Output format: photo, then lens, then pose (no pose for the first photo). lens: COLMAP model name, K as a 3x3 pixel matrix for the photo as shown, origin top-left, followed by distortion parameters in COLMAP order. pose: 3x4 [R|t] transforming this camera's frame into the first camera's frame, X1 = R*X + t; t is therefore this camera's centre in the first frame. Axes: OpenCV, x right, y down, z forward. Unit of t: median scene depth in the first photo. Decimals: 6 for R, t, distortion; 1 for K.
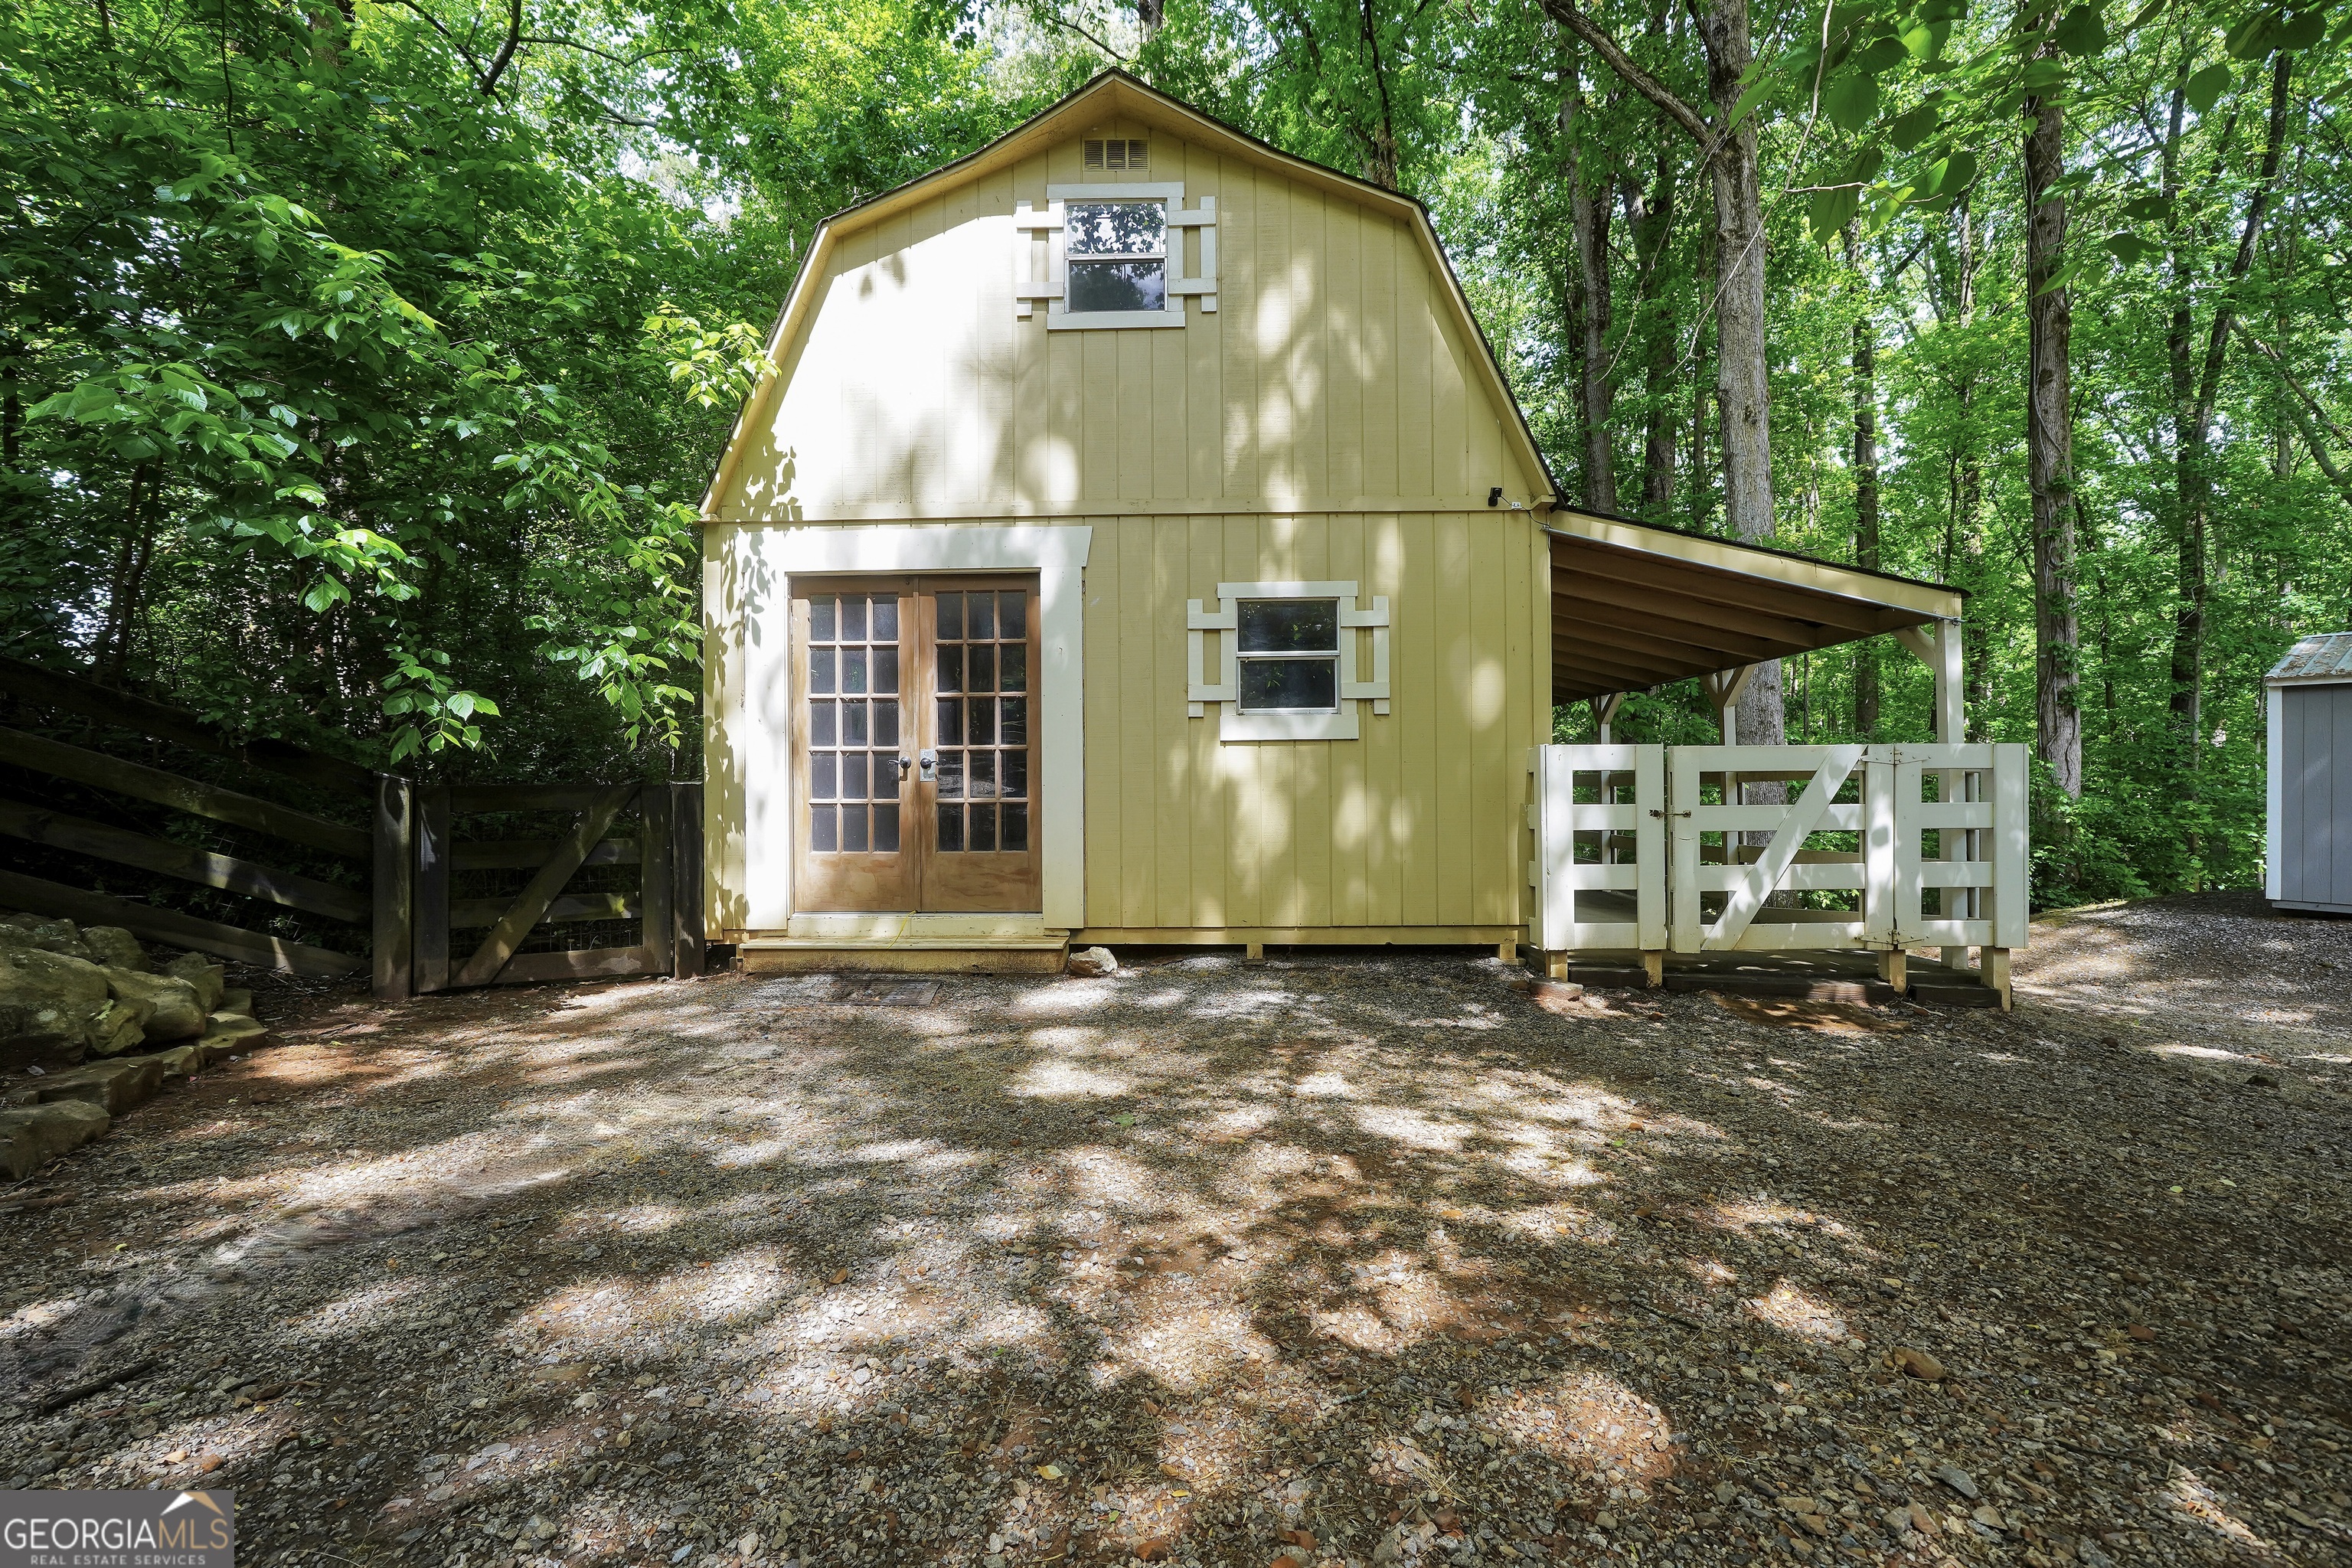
lens RADIAL K [[1010.3, 0, 1174.4], [0, 1010.3, 800.0], [0, 0, 1]] dist [-0.020093, 0.008098]
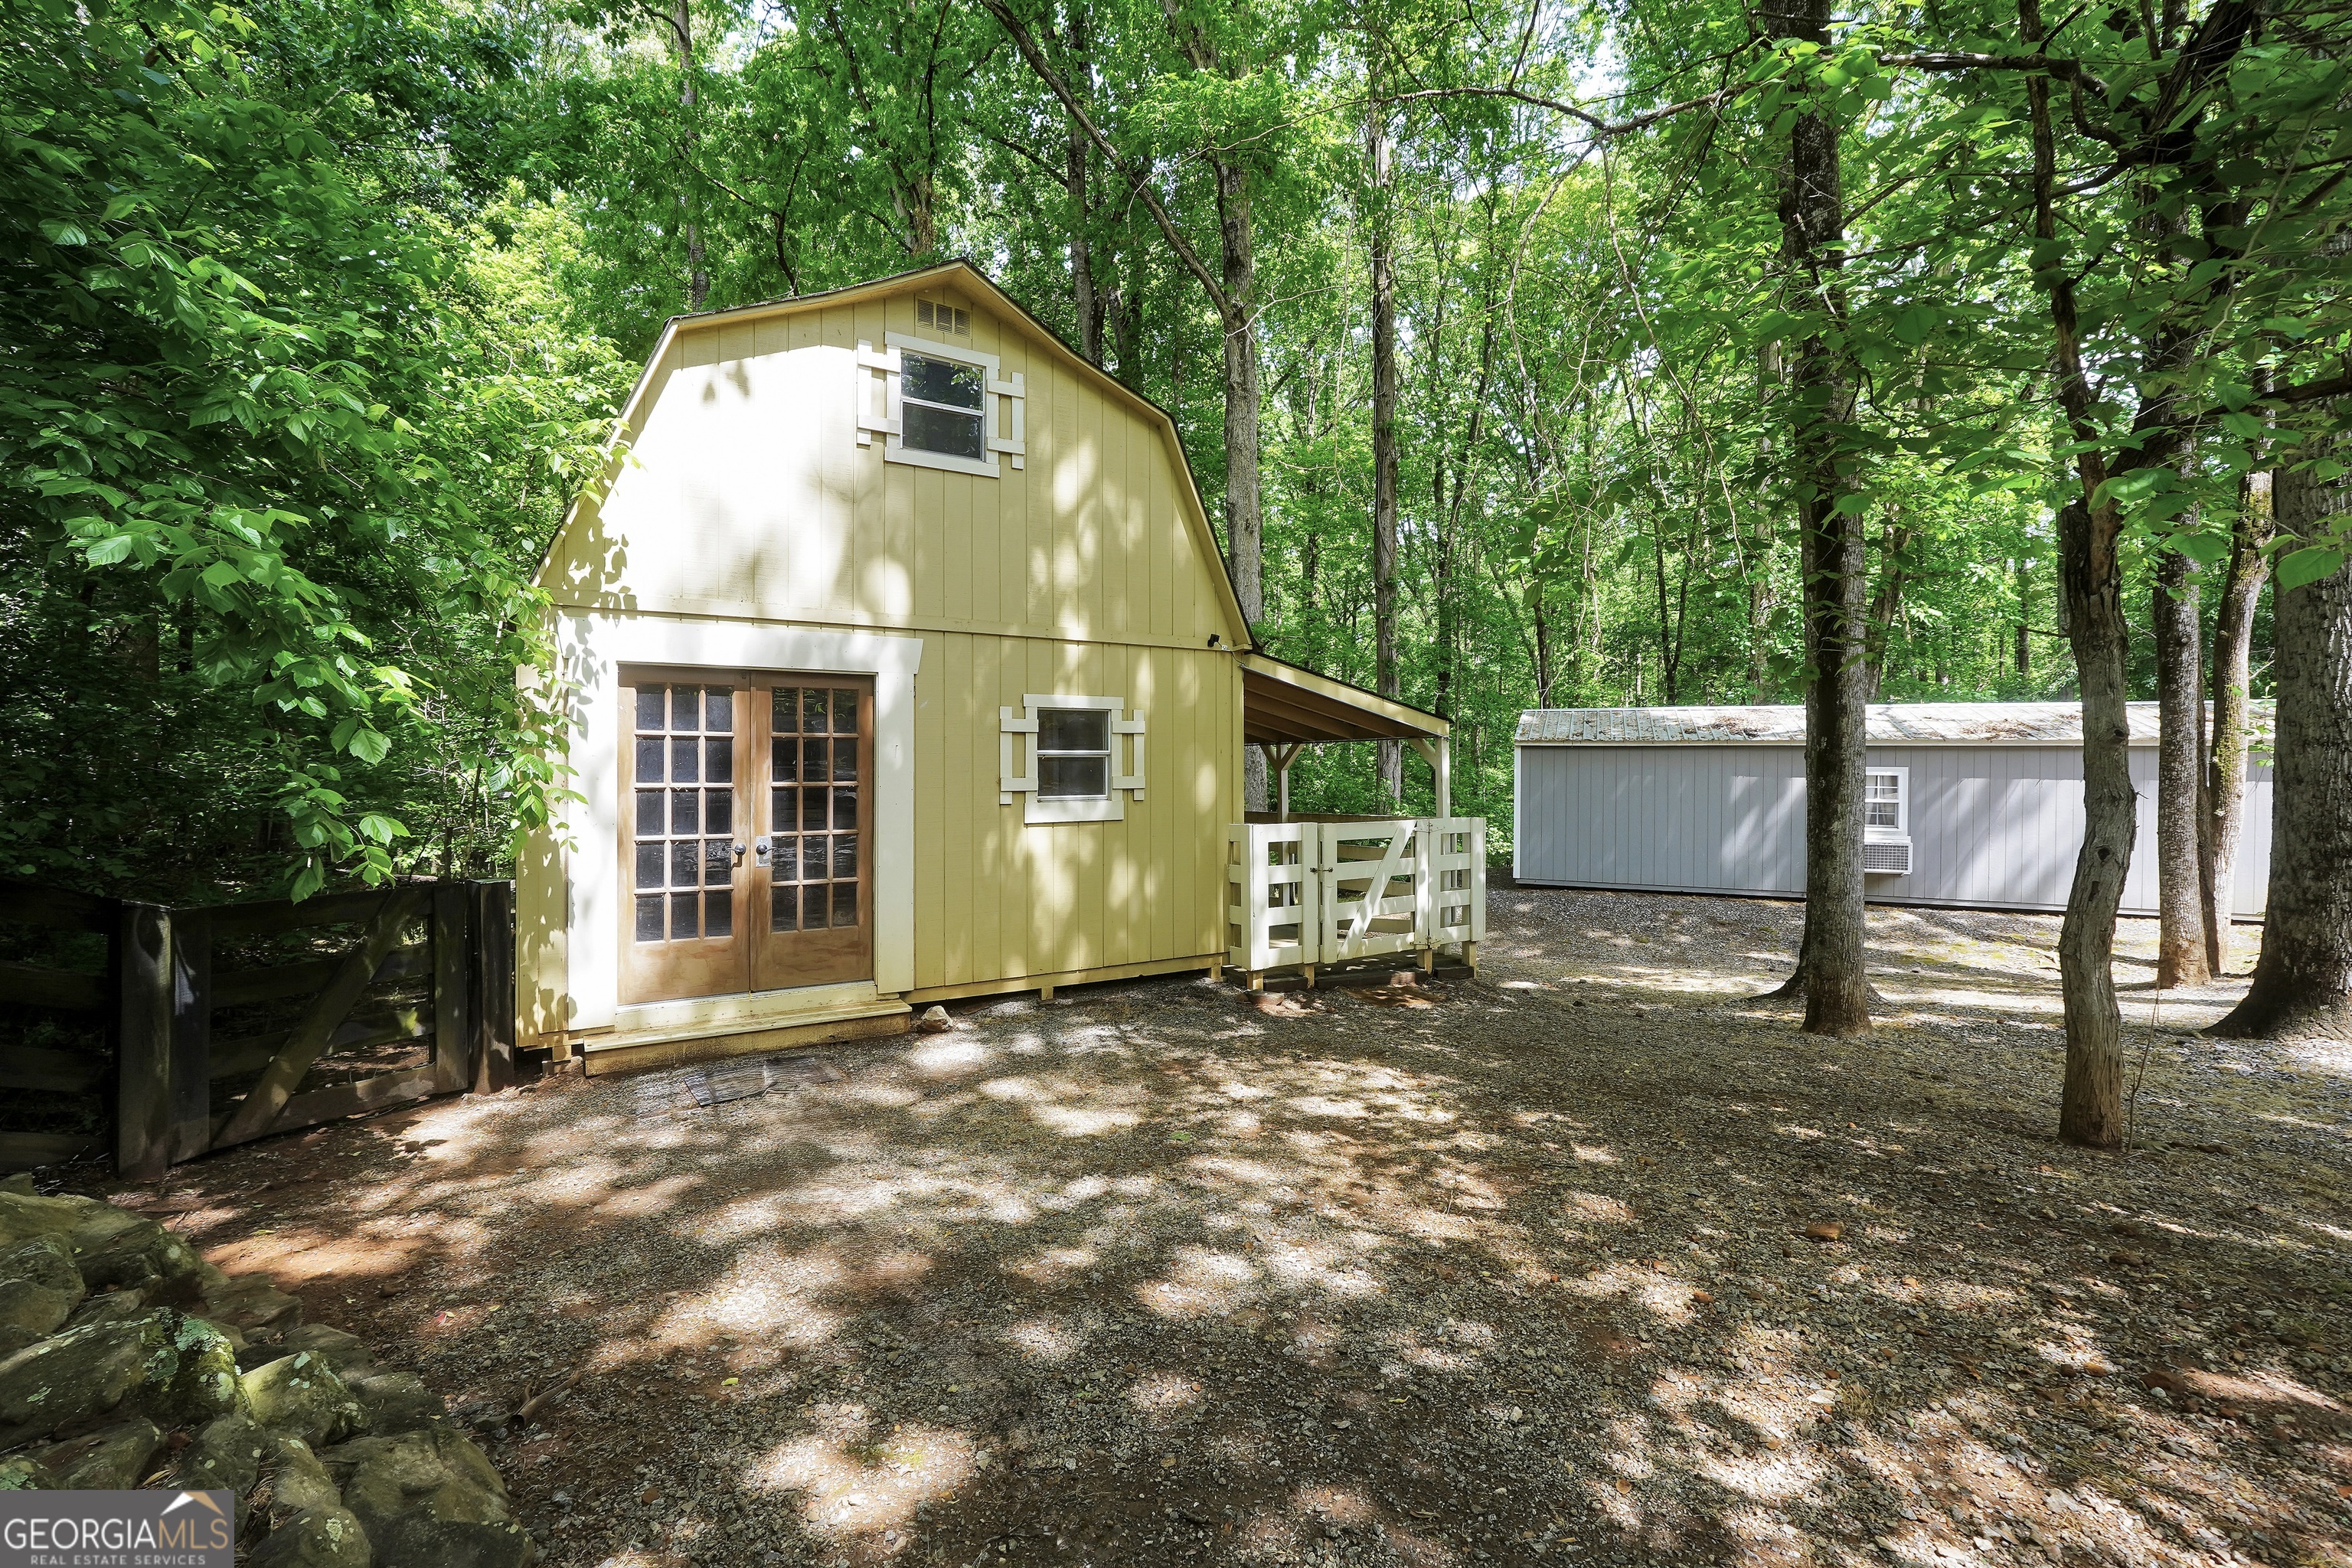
lens RADIAL K [[1046.3, 0, 1175.7], [0, 1046.3, 772.3], [0, 0, 1]] dist [-0.027115, 0.009919]
pose [[0.829163, 0.001407, 0.559005, -0.541625], [-0.001726, 0.999999, 0.000043, -0.128867], [-0.559004, -0.001001, 0.829164, -0.155541]]
